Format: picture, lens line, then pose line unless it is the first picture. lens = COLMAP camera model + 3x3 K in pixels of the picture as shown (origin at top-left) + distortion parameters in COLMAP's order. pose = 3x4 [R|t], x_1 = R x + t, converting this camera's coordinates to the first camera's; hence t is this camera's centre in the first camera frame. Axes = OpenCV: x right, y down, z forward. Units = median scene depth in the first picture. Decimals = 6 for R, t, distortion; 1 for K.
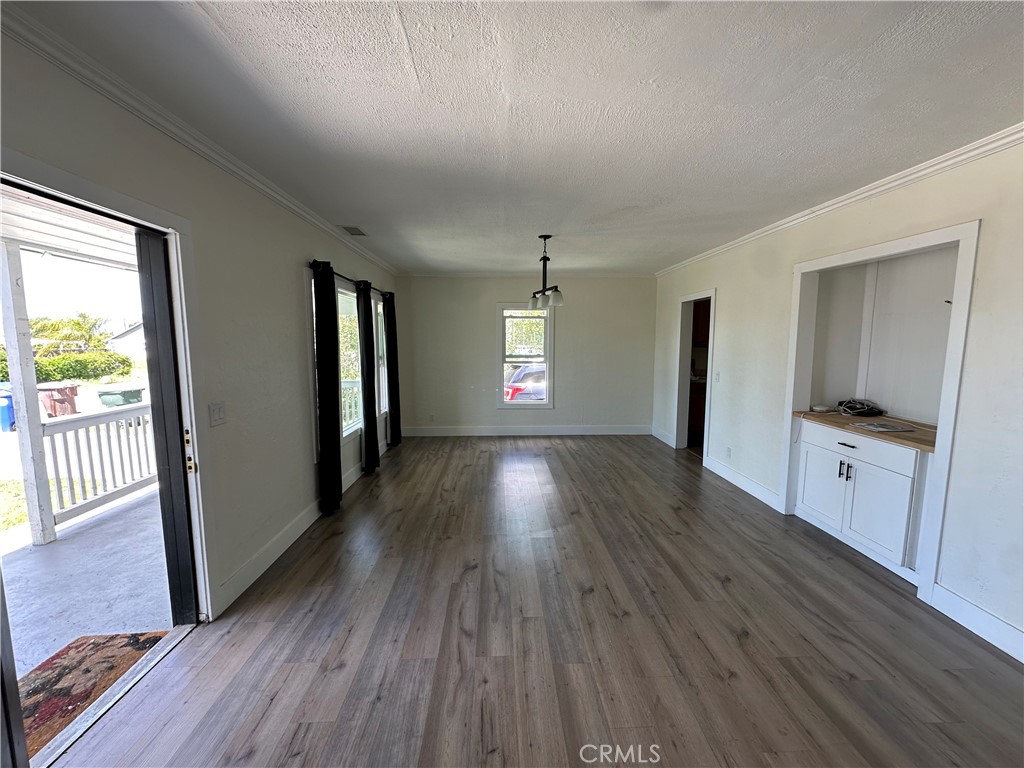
lens RADIAL K [[407.9, 0, 512.3], [0, 407.9, 384.7], [0, 0, 1]] dist [-0.000798, 0.000142]
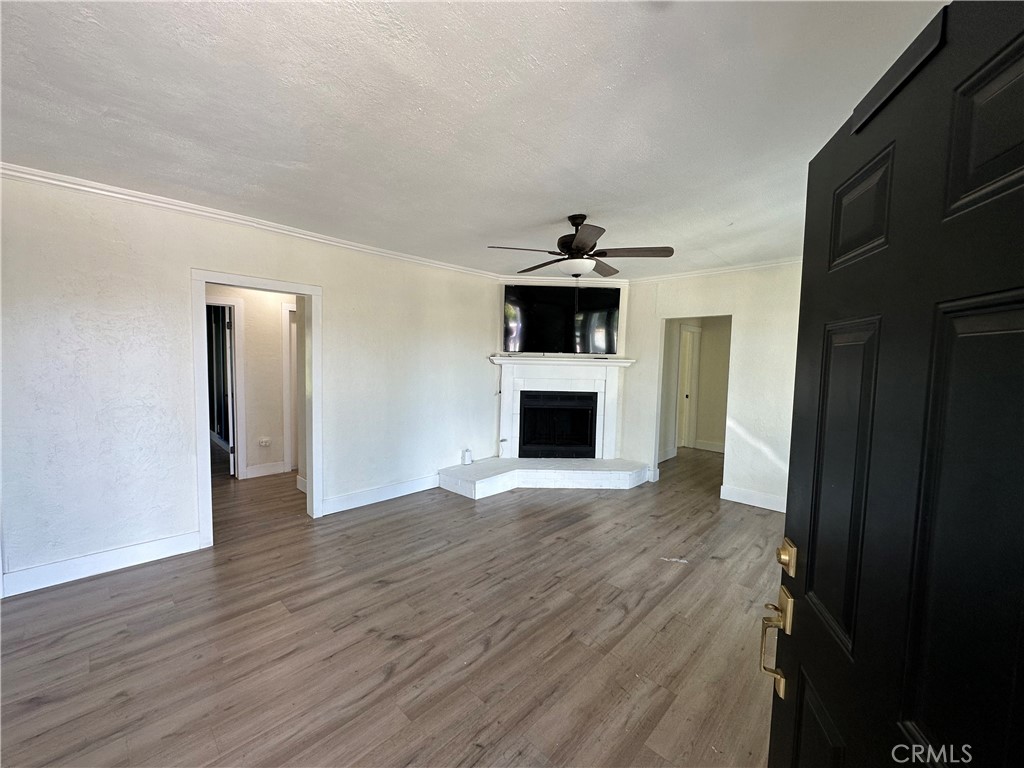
lens RADIAL K [[407.9, 0, 512.3], [0, 407.9, 384.7], [0, 0, 1]] dist [-0.000798, 0.000142]
pose [[-0.694066, -0.066890, 0.716797, -0.483880], [0.055103, 0.987817, 0.145537, -0.059976], [-0.717799, 0.140510, -0.681925, 0.595820]]
